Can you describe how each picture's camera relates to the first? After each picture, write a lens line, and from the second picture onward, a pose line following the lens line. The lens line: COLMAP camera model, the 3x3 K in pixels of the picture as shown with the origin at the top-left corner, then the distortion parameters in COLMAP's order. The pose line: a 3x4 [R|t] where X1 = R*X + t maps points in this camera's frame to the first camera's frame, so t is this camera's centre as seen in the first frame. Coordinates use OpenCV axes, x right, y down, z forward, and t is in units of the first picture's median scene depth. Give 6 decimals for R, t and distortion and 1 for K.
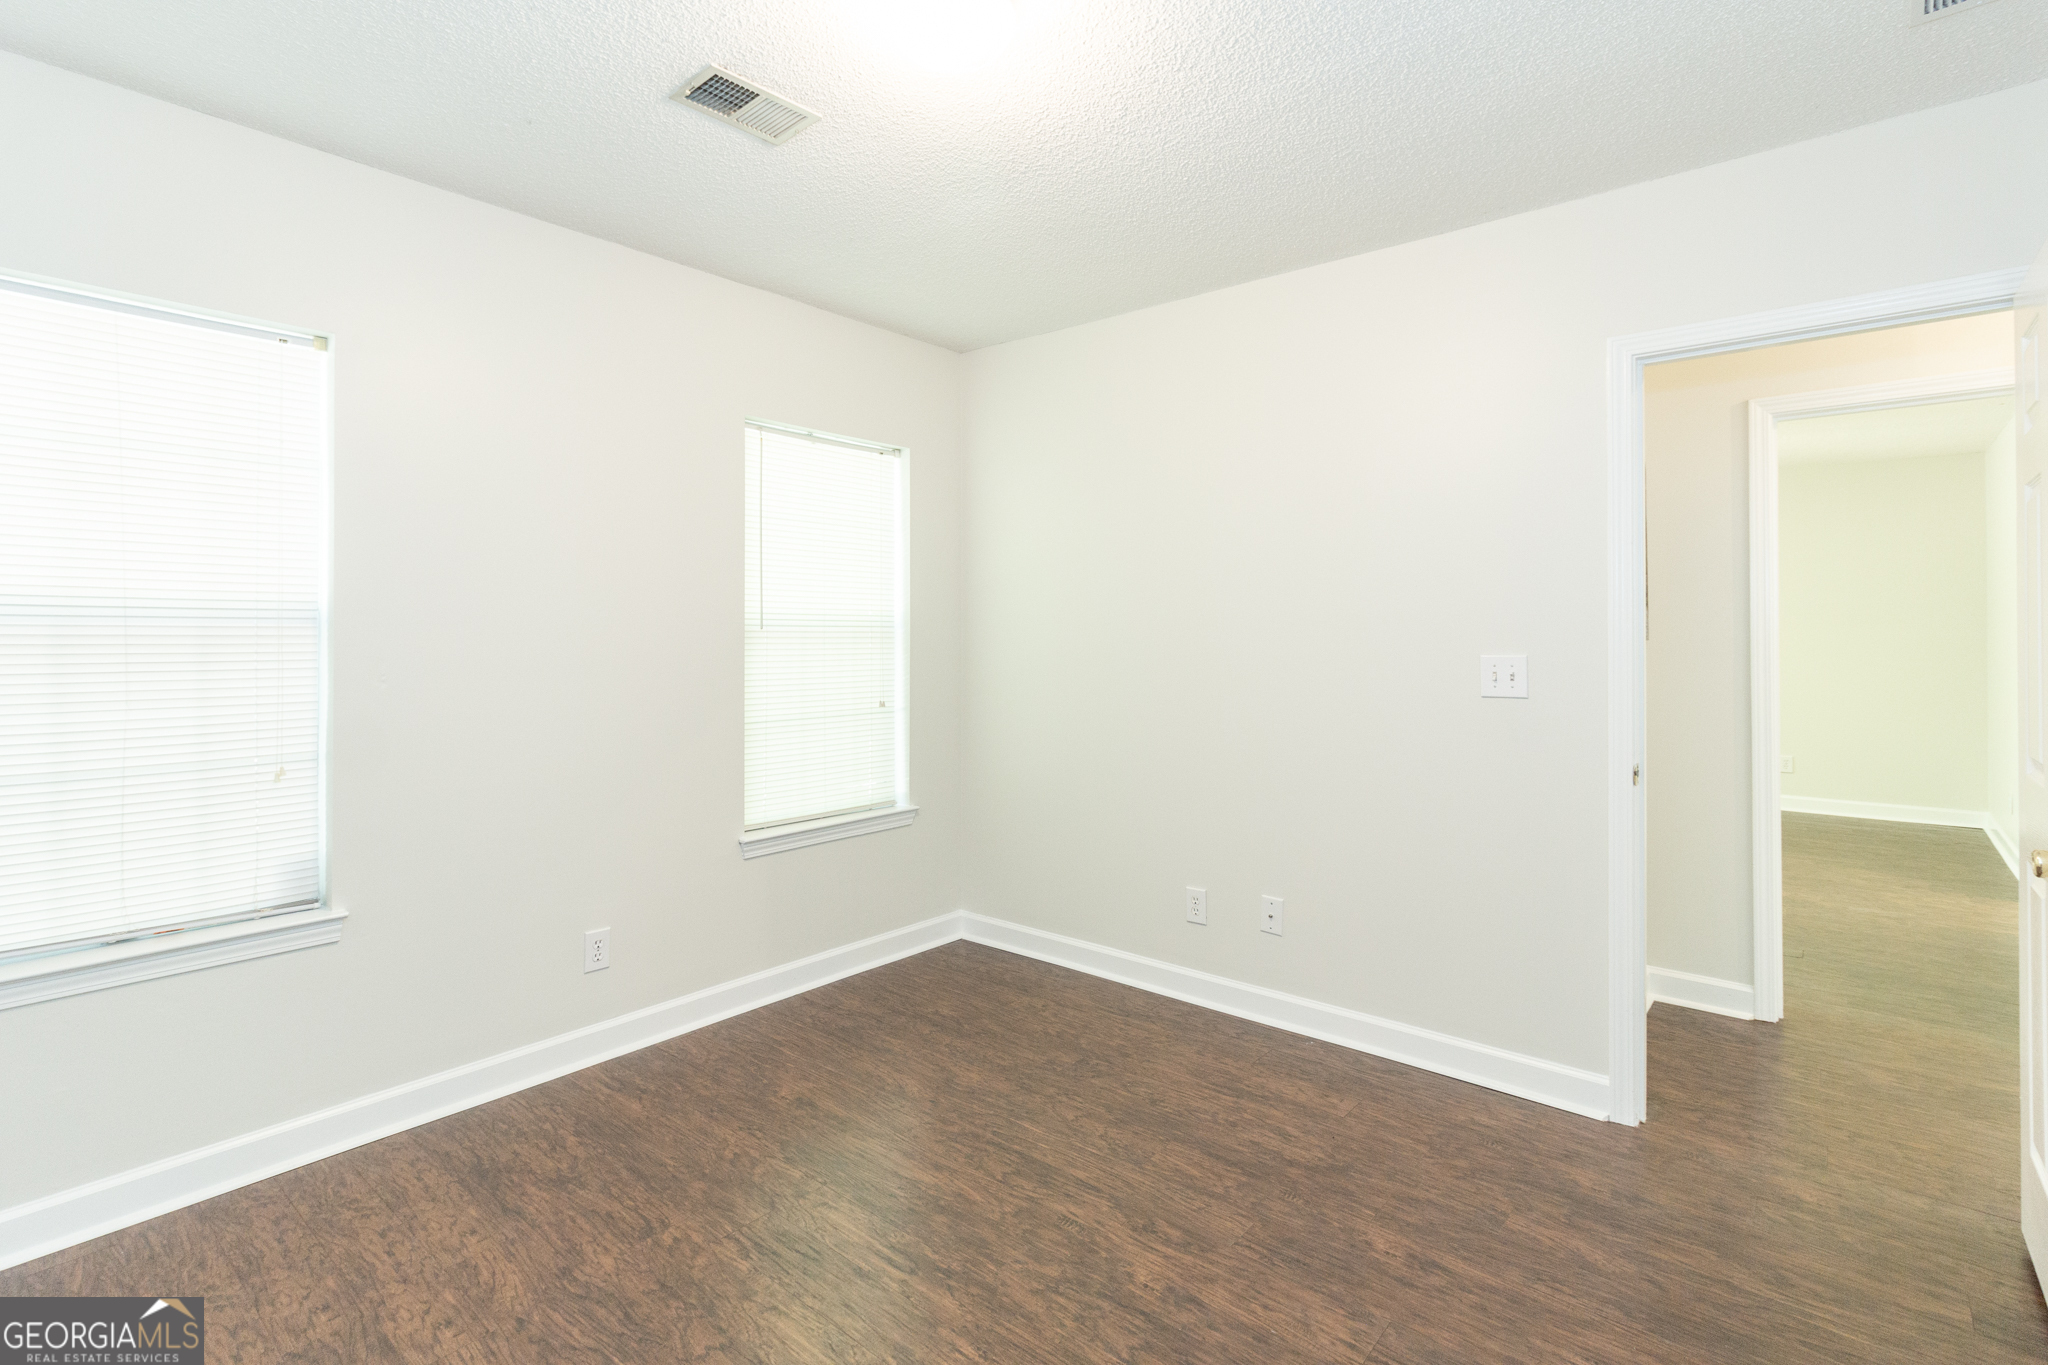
lens RADIAL K [[966.5, 0, 1024.9], [0, 966.5, 603.8], [0, 0, 1]] dist [0.002646, 0.000271]
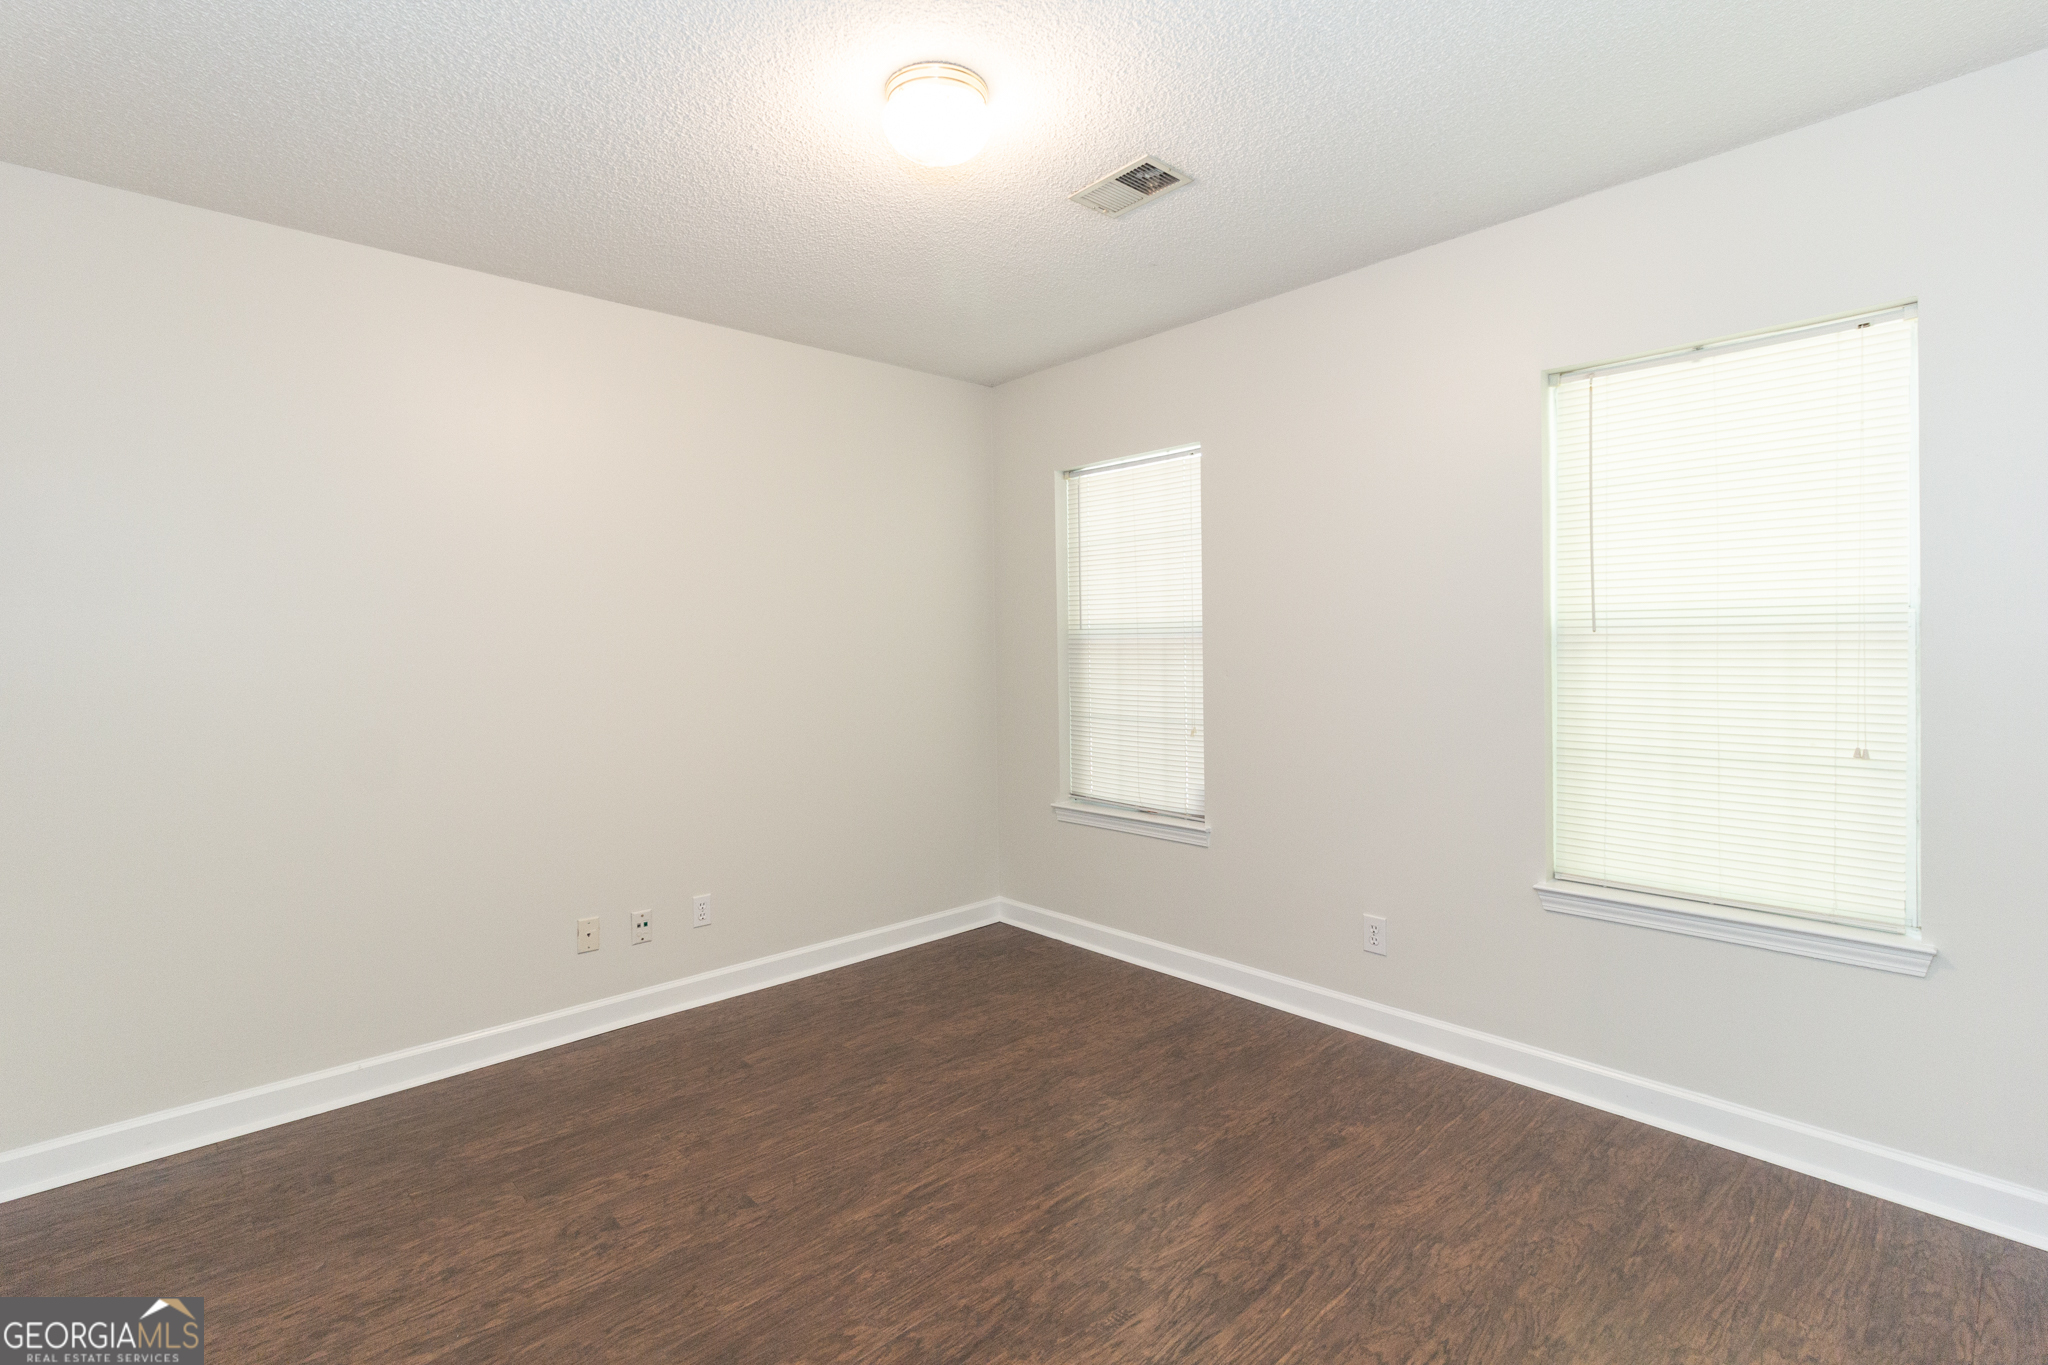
lens RADIAL K [[952.8, 0, 1018.5], [0, 952.8, 658.1], [0, 0, 1]] dist [0.000555, 0.000813]
pose [[-0.126495, 0.017720, -0.991809, 0.839497], [0.044995, 0.998914, 0.012108, 0.025791], [0.990946, -0.043095, -0.127155, 0.971778]]
